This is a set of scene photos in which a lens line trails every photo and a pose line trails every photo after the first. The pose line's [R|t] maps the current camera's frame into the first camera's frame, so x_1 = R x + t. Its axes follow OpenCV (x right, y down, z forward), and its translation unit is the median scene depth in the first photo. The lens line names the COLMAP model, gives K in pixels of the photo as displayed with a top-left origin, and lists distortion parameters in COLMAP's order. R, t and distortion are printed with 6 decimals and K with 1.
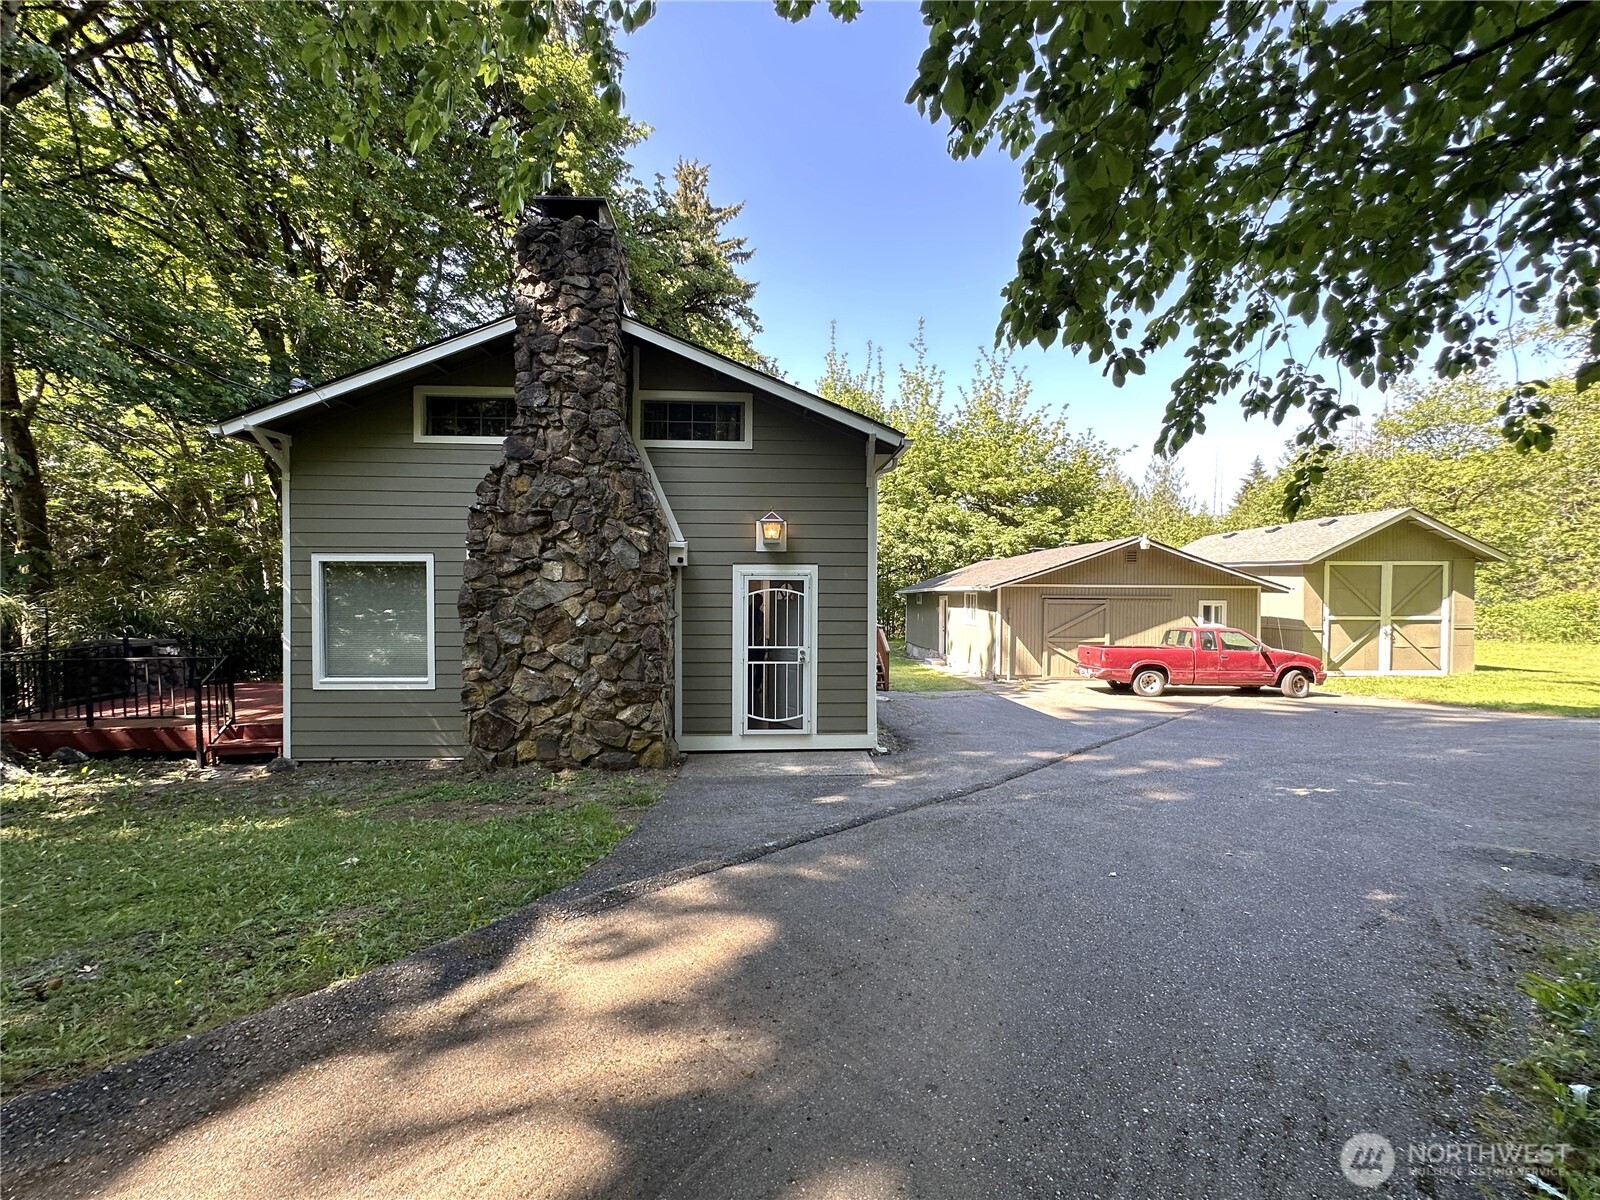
lens RADIAL K [[635.7, 0, 798.0], [0, 635.7, 592.4], [0, 0, 1]] dist [-0.003012, 0.000210]
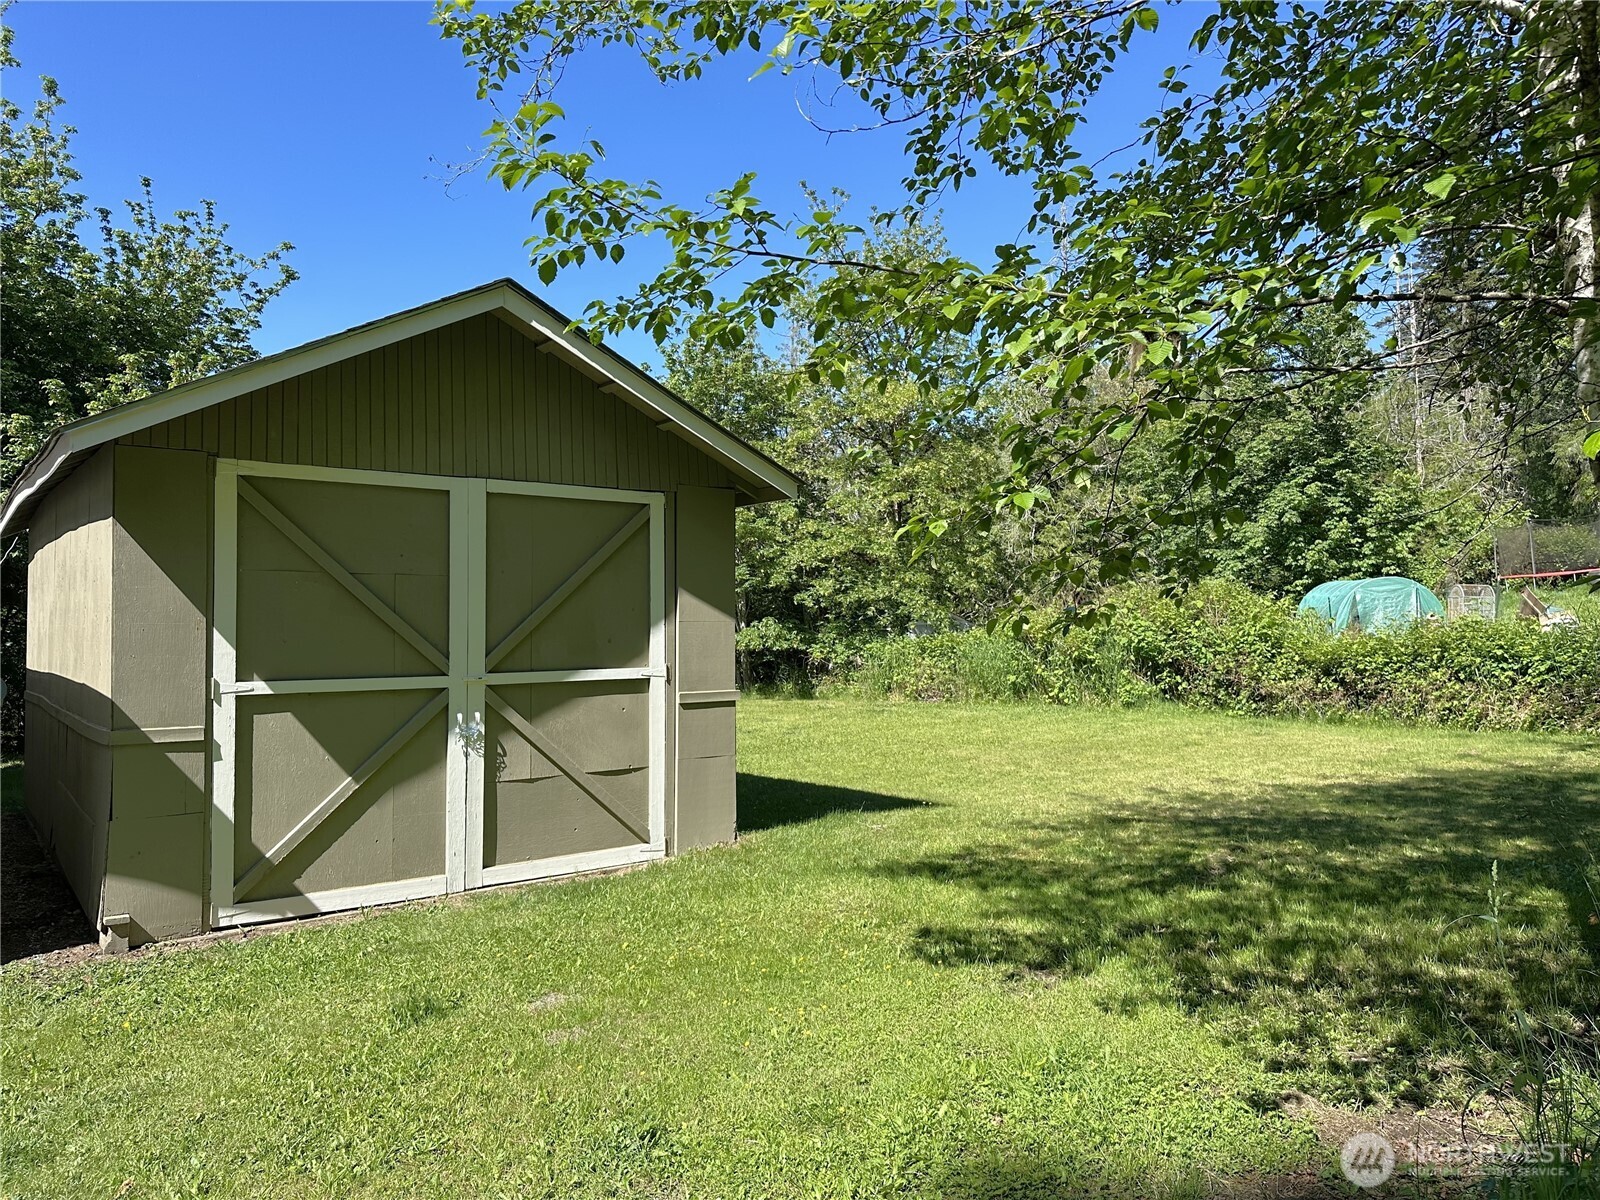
lens RADIAL K [[1122.7, 0, 797.7], [0, 1122.7, 599.1], [0, 0, 1]] dist [0.005304, -0.021508]
pose [[0.801026, 0.007335, 0.598585, 0.746999], [0.009433, 0.999646, -0.024873, 0.018427], [-0.598555, 0.025570, 0.800673, 0.515492]]
